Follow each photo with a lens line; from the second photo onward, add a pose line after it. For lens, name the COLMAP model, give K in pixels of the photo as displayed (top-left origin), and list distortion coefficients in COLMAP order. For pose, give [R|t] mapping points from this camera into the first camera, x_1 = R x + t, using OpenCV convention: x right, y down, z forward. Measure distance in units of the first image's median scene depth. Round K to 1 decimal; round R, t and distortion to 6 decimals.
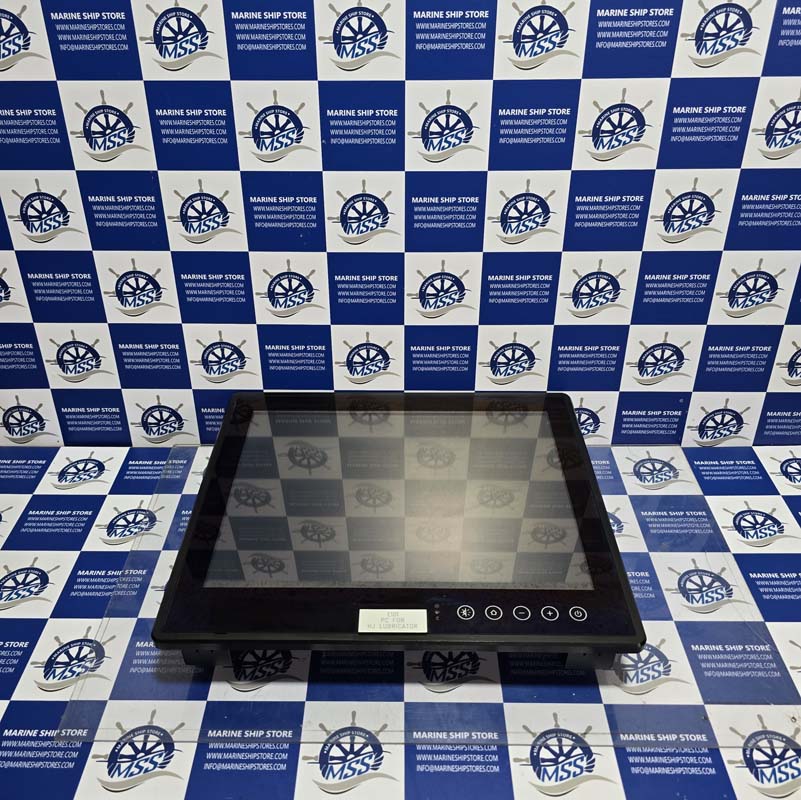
lens RADIAL K [[723.3, 0, 400.5], [0, 723.3, 400.0], [0, 0, 1]] dist [0.007295, -0.021065]
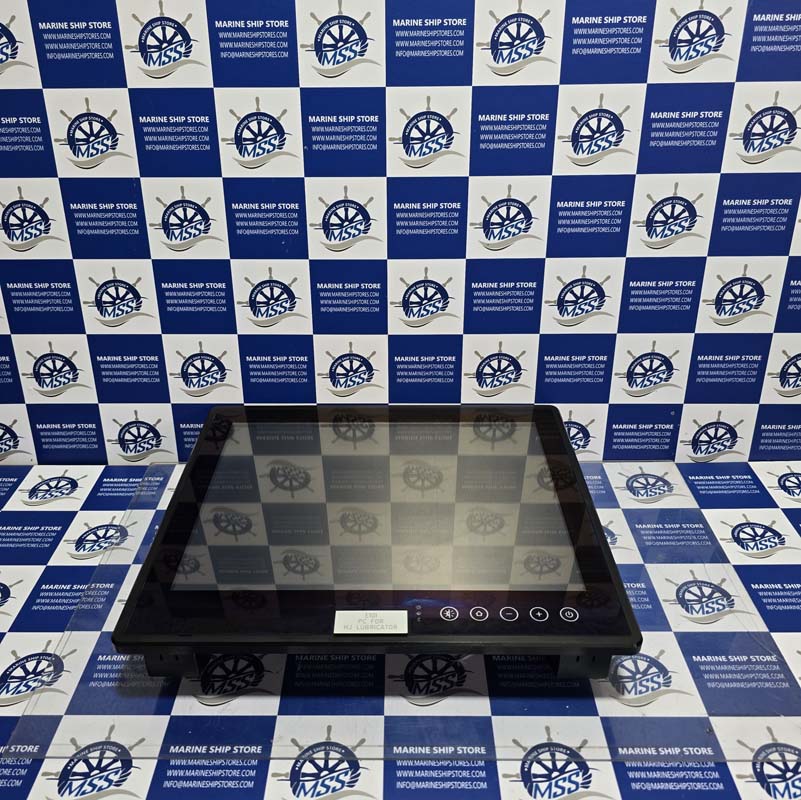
lens RADIAL K [[723.3, 0, 400.5], [0, 723.3, 400.0], [0, 0, 1]] dist [0.007295, -0.021065]
pose [[0.999987, -0.004184, 0.002985, 0.021609], [0.004471, 0.994598, -0.103706, 0.097717], [-0.002535, 0.103718, 0.994603, 0.033955]]
